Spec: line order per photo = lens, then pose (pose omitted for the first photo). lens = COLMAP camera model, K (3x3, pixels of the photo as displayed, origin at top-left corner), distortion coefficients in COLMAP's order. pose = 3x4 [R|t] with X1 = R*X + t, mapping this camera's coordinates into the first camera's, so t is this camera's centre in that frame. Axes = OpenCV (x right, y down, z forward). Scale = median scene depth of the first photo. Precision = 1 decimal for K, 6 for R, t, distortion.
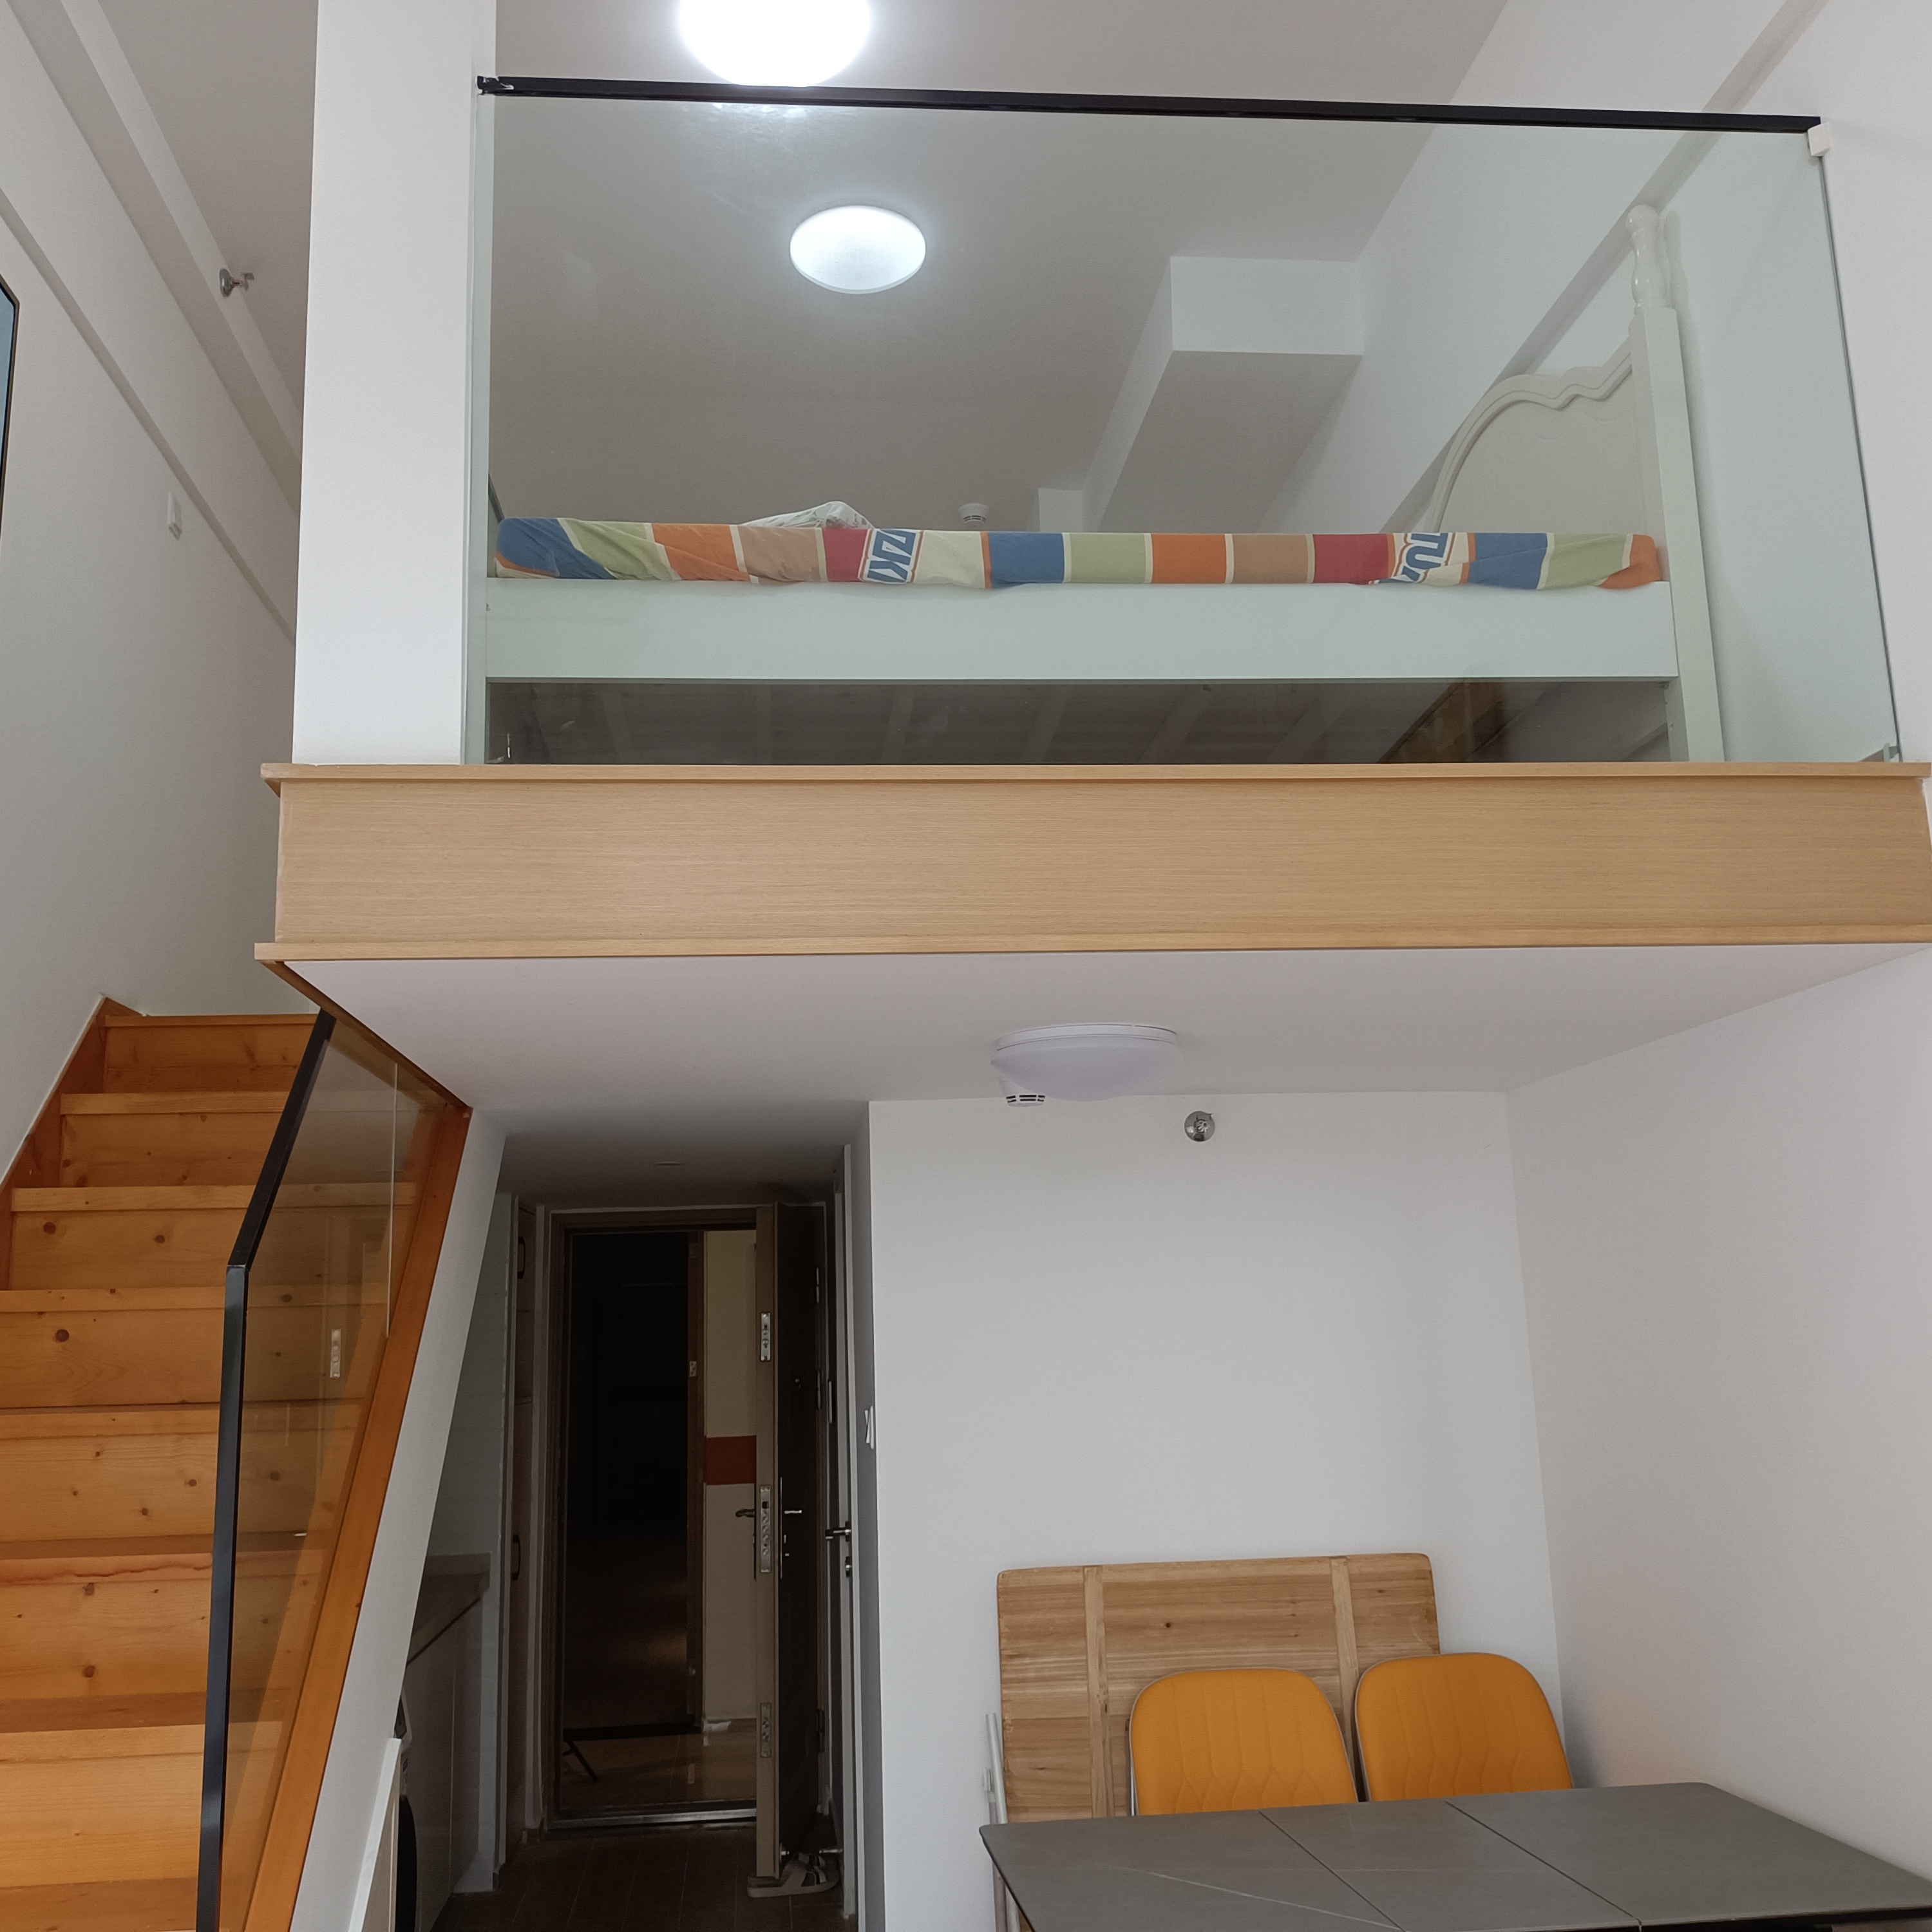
lens RADIAL K [[1911.8, 0, 959.5], [0, 1911.8, 956.9], [0, 0, 1]] dist [0.115592, -0.189237]
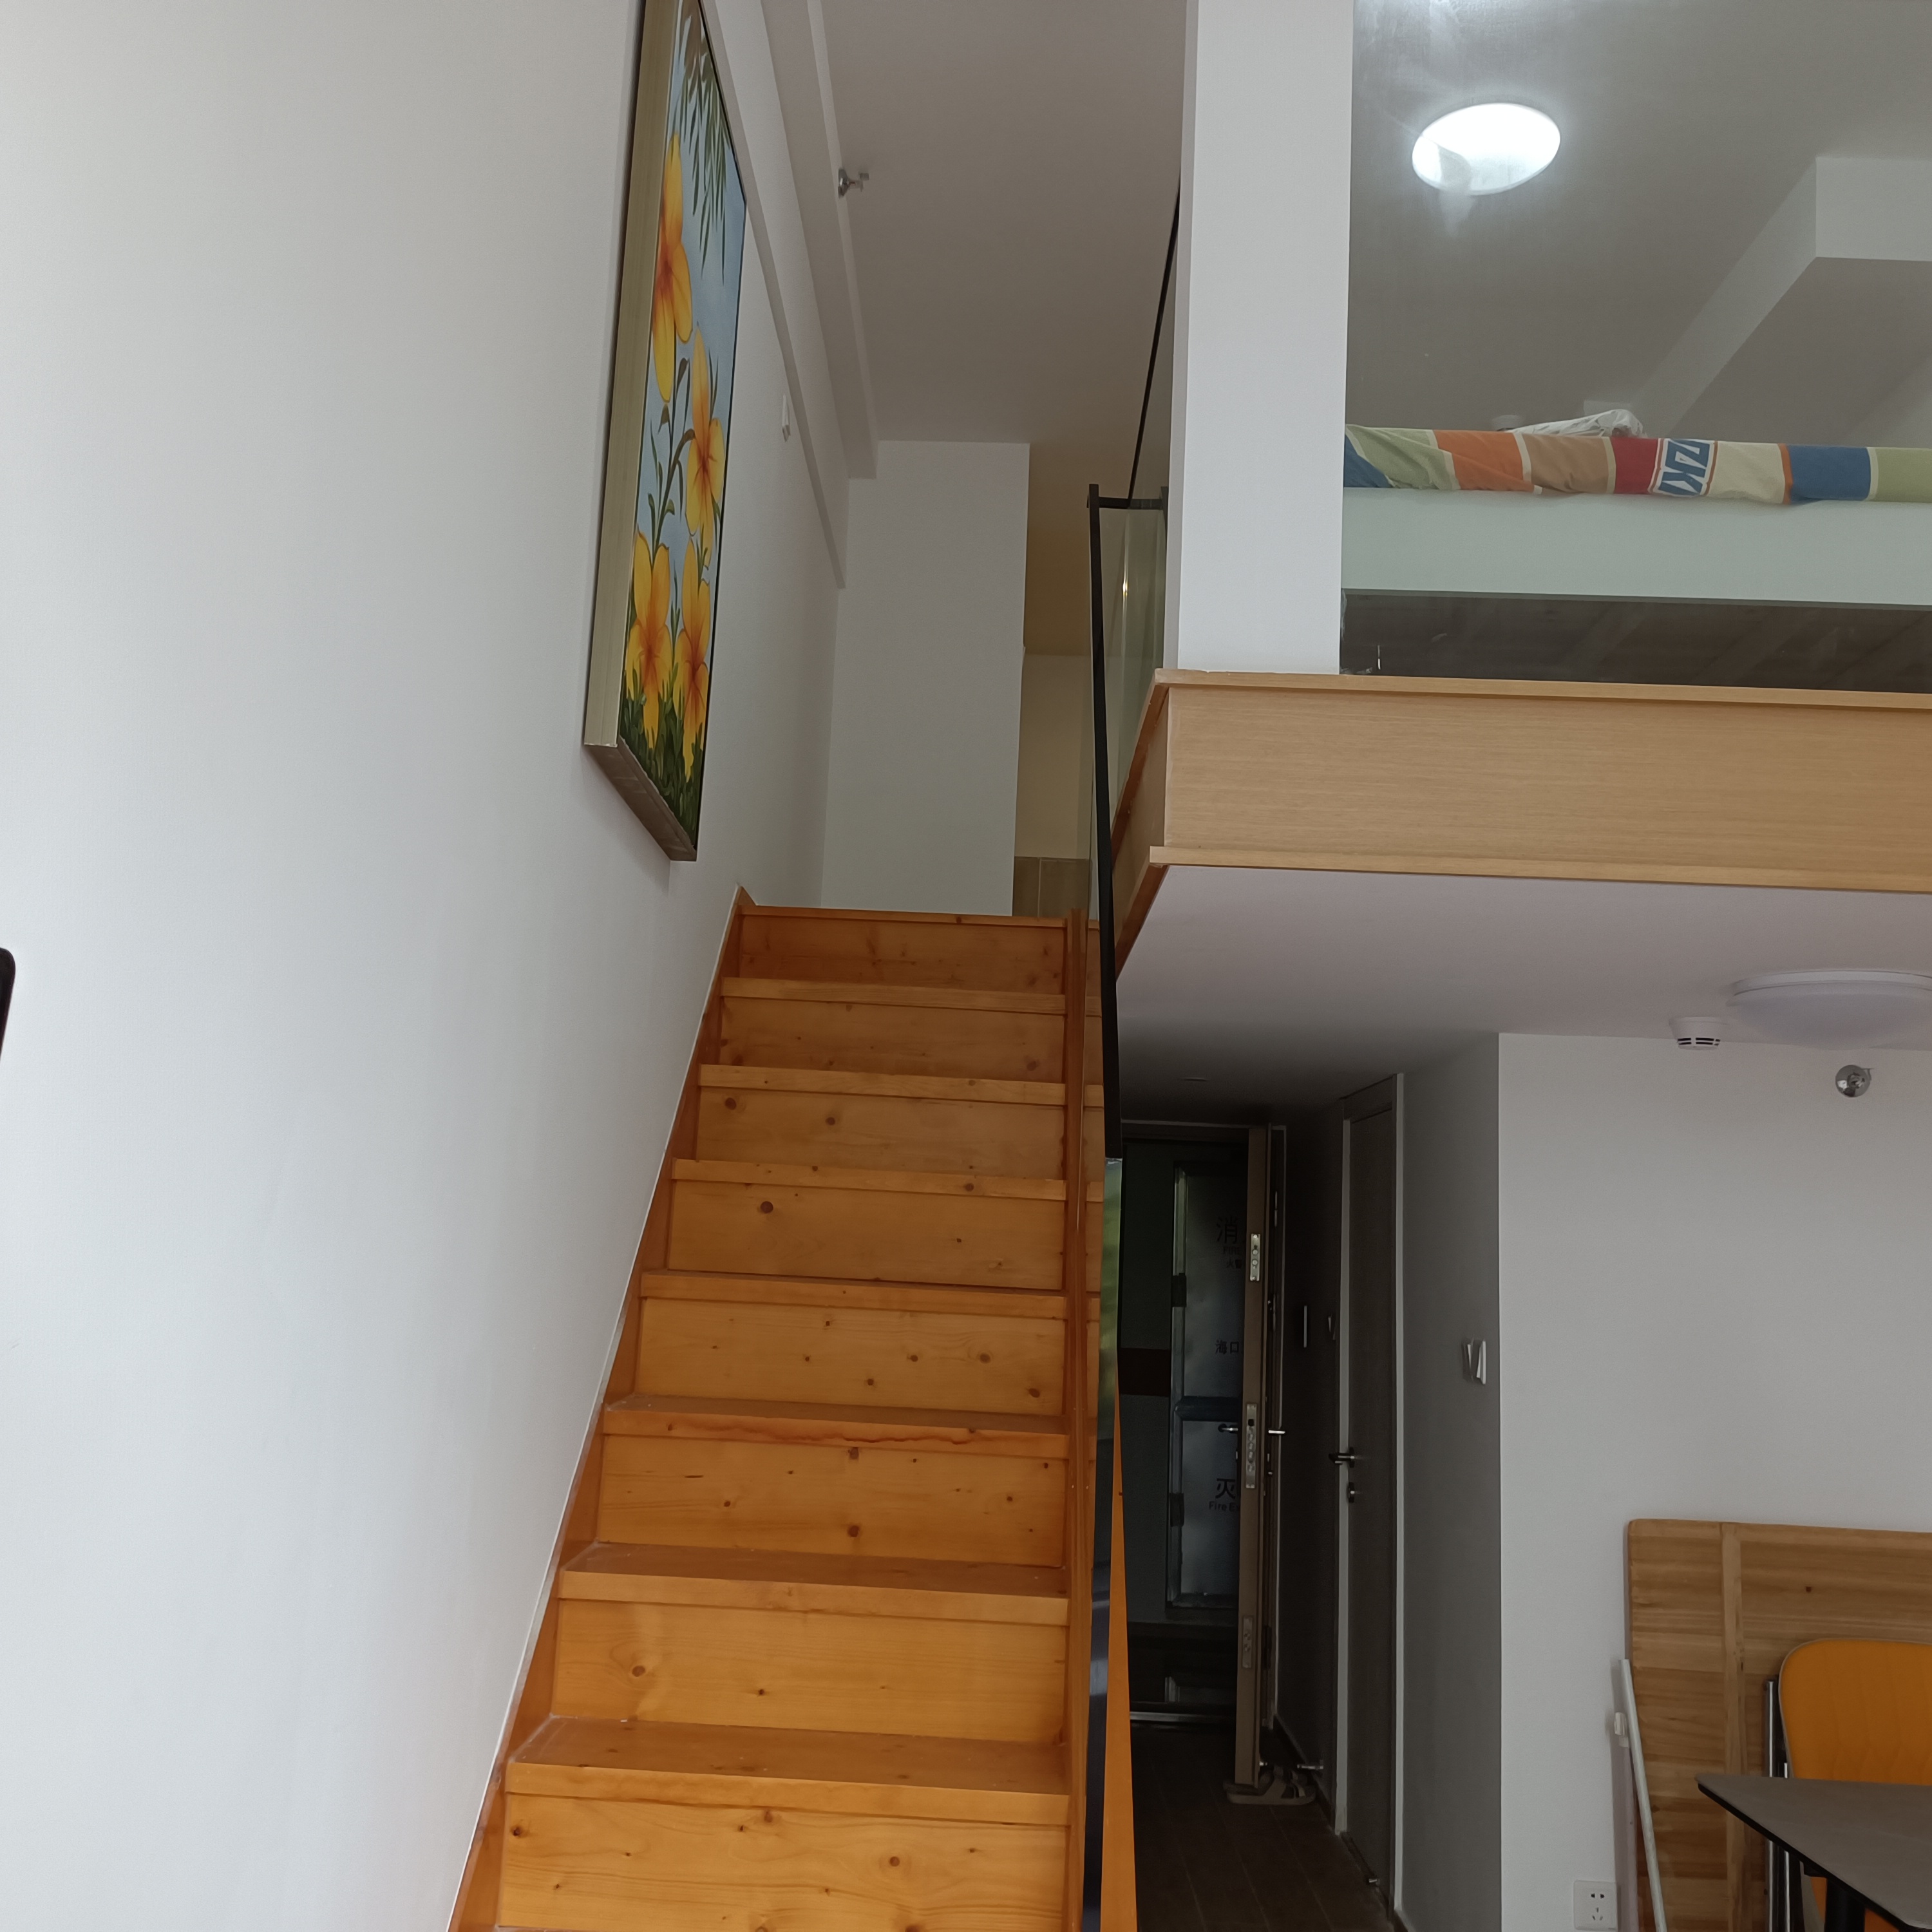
lens RADIAL K [[1921.5, 0, 966.5], [0, 1921.5, 957.5], [0, 0, 1]] dist [0.112709, -0.214316]
pose [[0.990360, 0.056693, -0.126382, -0.206449], [-0.051171, 0.997606, 0.046521, 0.005713], [0.128717, -0.039606, 0.990890, -0.010256]]
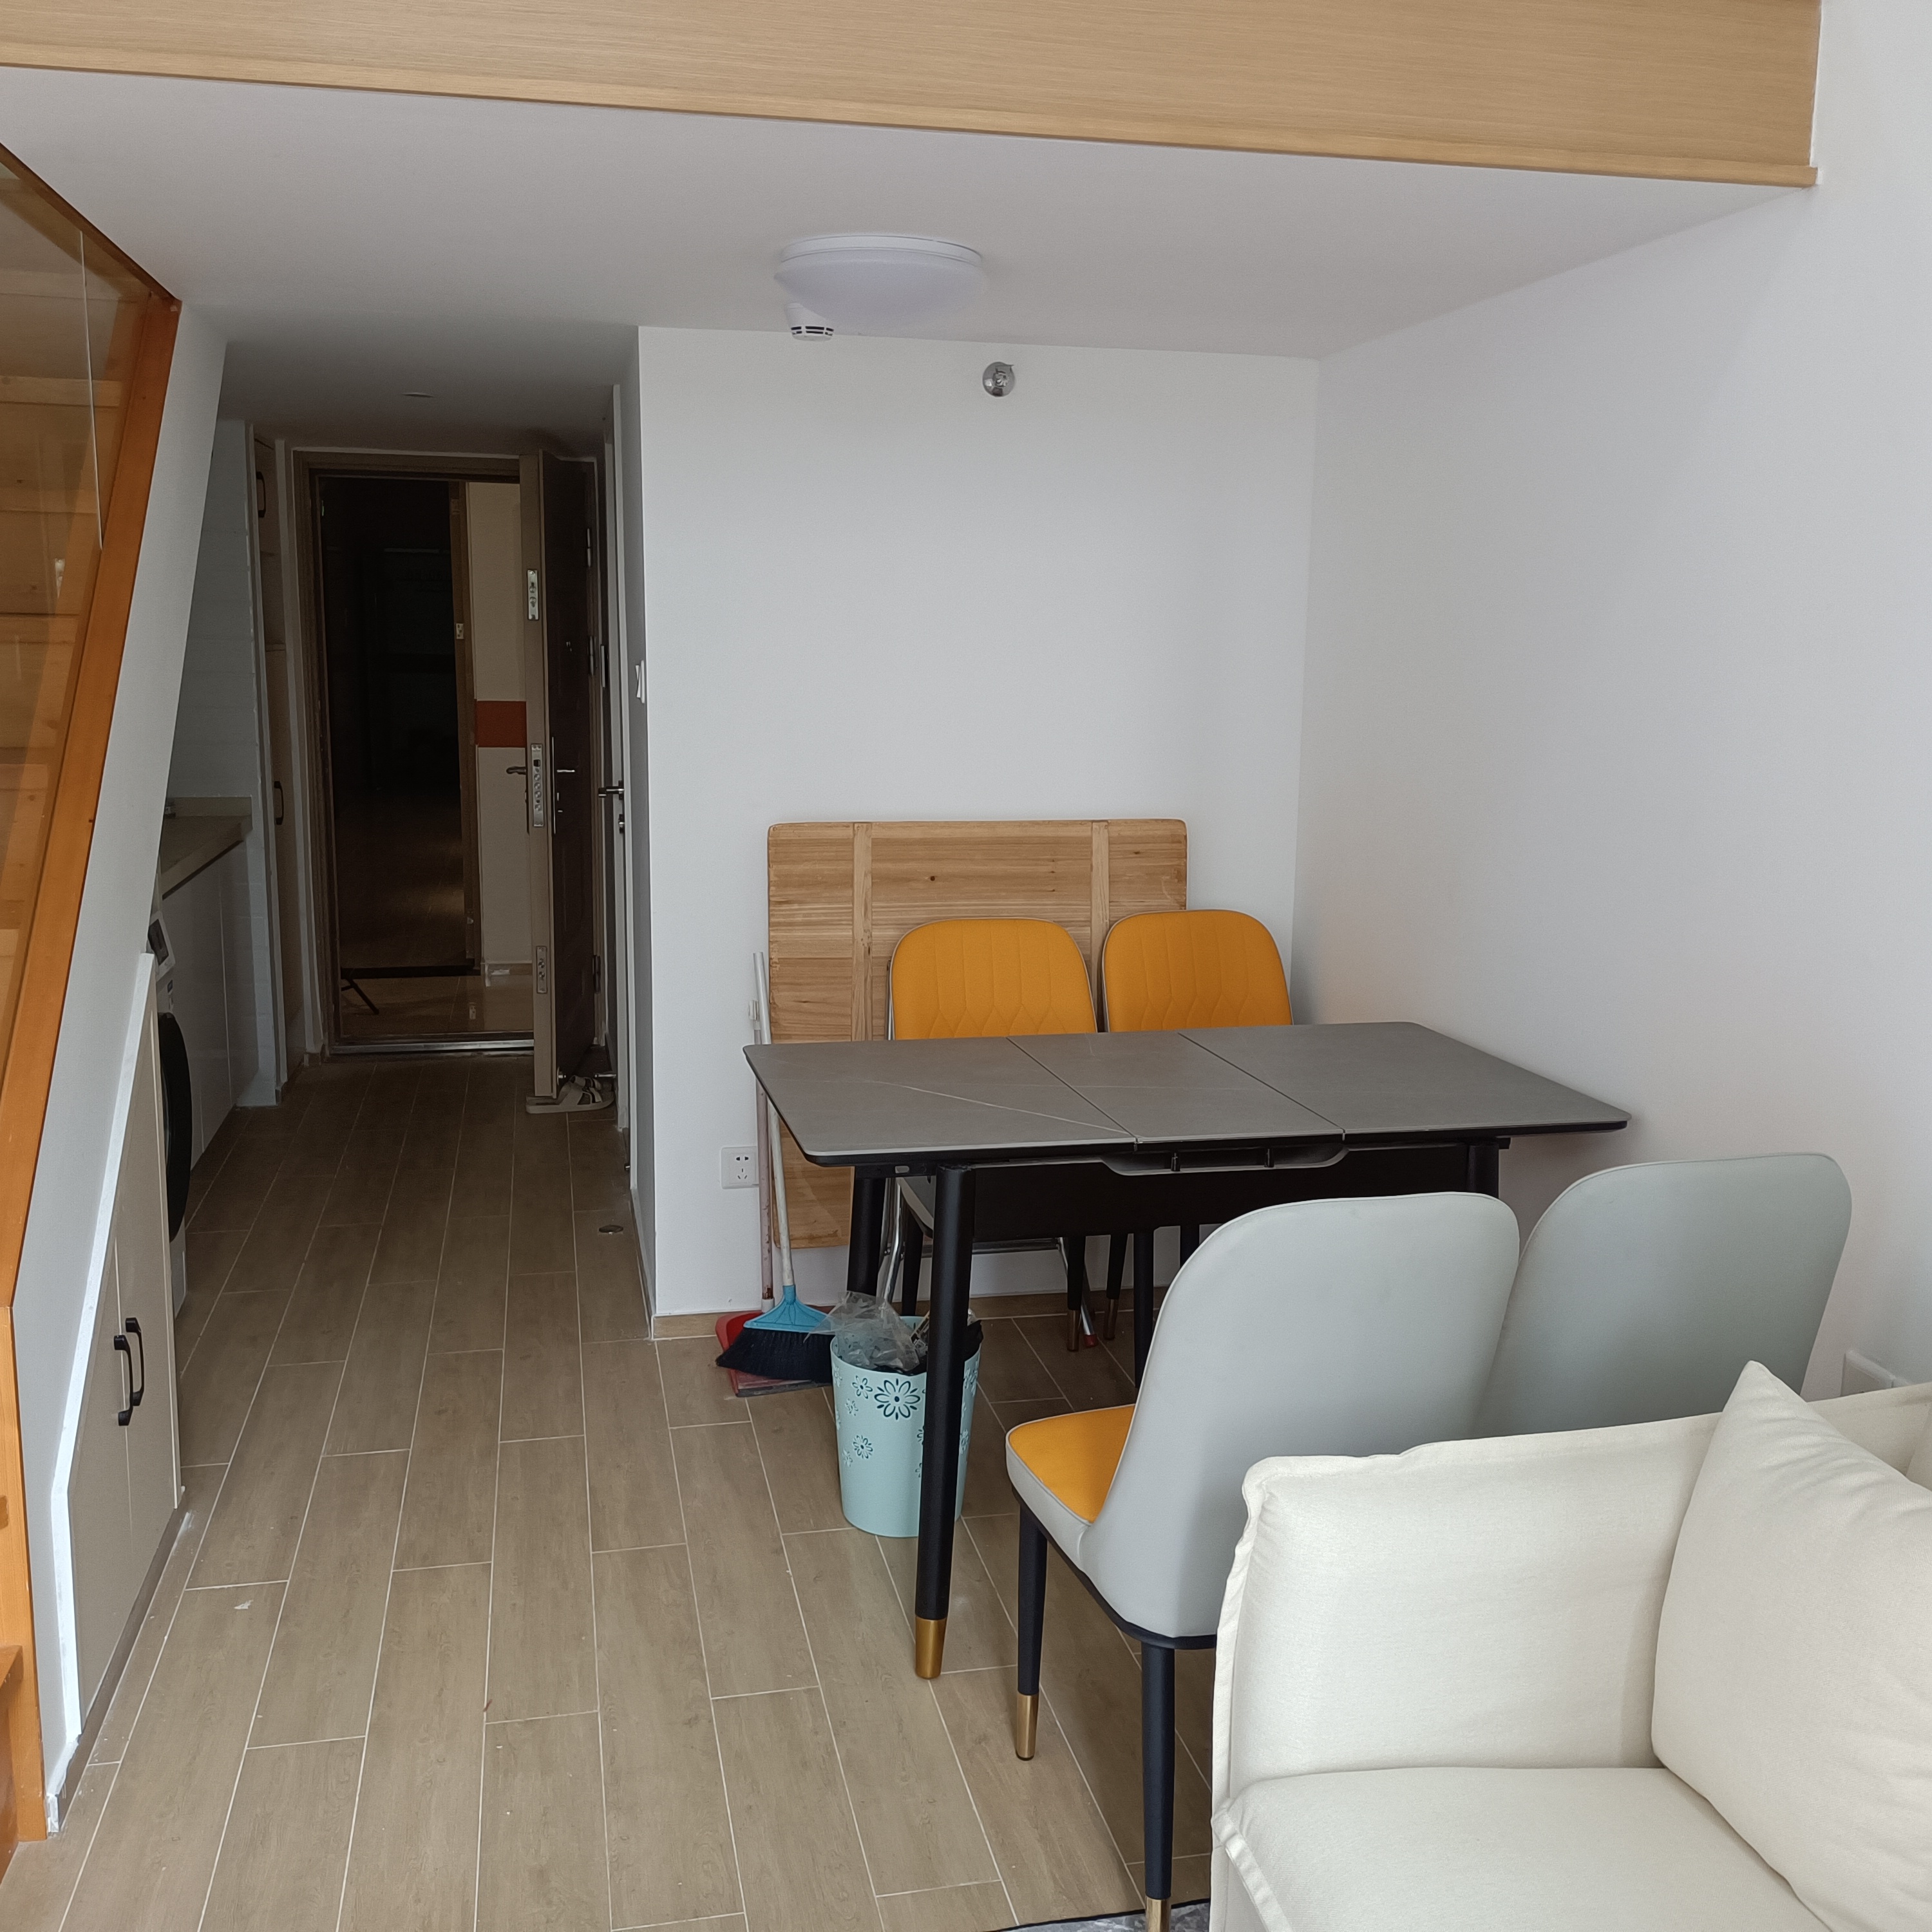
lens RADIAL K [[1911.8, 0, 959.5], [0, 1911.8, 956.9], [0, 0, 1]] dist [0.115592, -0.189237]
pose [[0.992933, 0.022621, 0.116504, 0.003692], [-0.062368, 0.934646, 0.350067, 0.025685], [-0.100971, -0.354859, 0.929451, 0.032127]]
